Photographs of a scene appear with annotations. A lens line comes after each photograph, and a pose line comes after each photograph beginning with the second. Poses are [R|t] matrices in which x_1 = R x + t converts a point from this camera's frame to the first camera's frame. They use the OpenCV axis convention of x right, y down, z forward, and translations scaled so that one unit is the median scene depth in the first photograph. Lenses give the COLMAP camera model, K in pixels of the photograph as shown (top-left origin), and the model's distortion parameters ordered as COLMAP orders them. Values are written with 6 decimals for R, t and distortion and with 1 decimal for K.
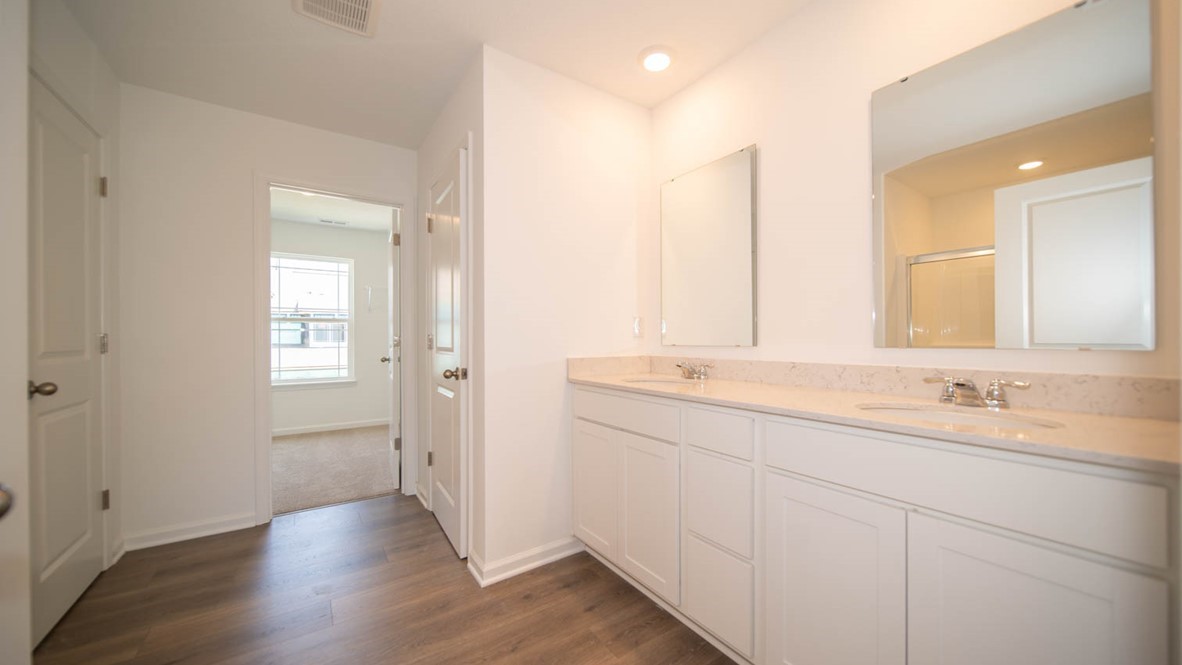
lens RADIAL K [[414.5, 0, 595.2], [0, 414.5, 333.4], [0, 0, 1]] dist [-0.000601, -0.001881]
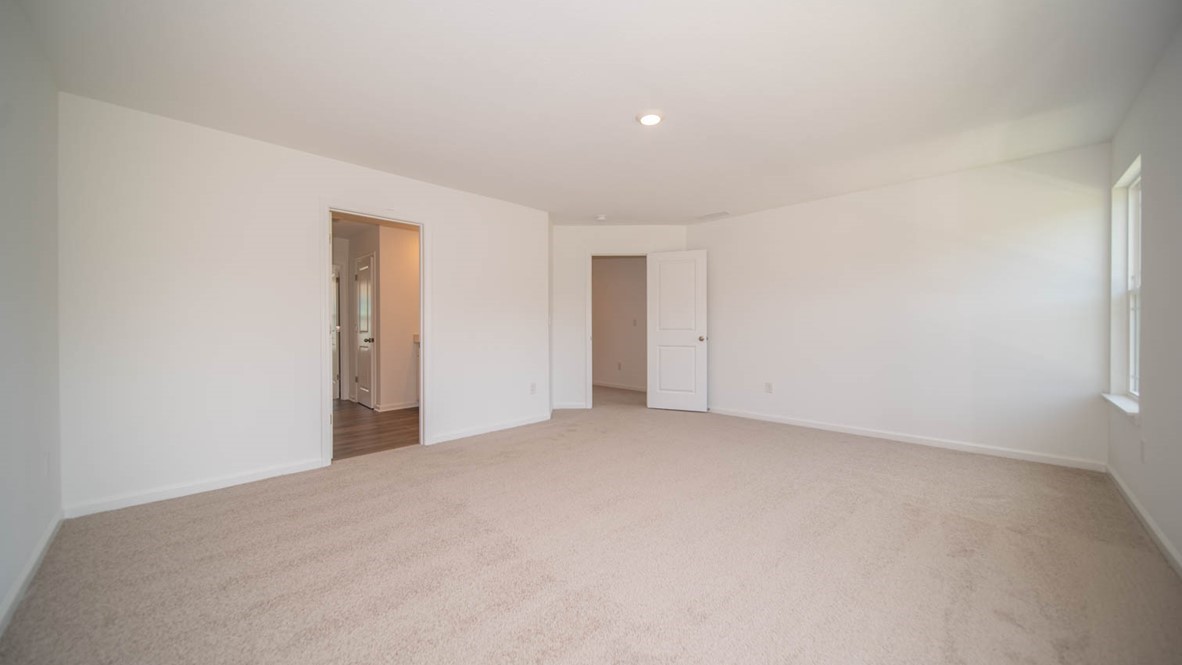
lens RADIAL K [[414.5, 0, 595.2], [0, 414.5, 333.4], [0, 0, 1]] dist [-0.000601, -0.001881]
pose [[0.984862, 0.010054, 0.173046, 0.452749], [-0.013665, 0.999713, 0.019687, -0.013169], [-0.172798, -0.021753, 0.984717, -1.334335]]
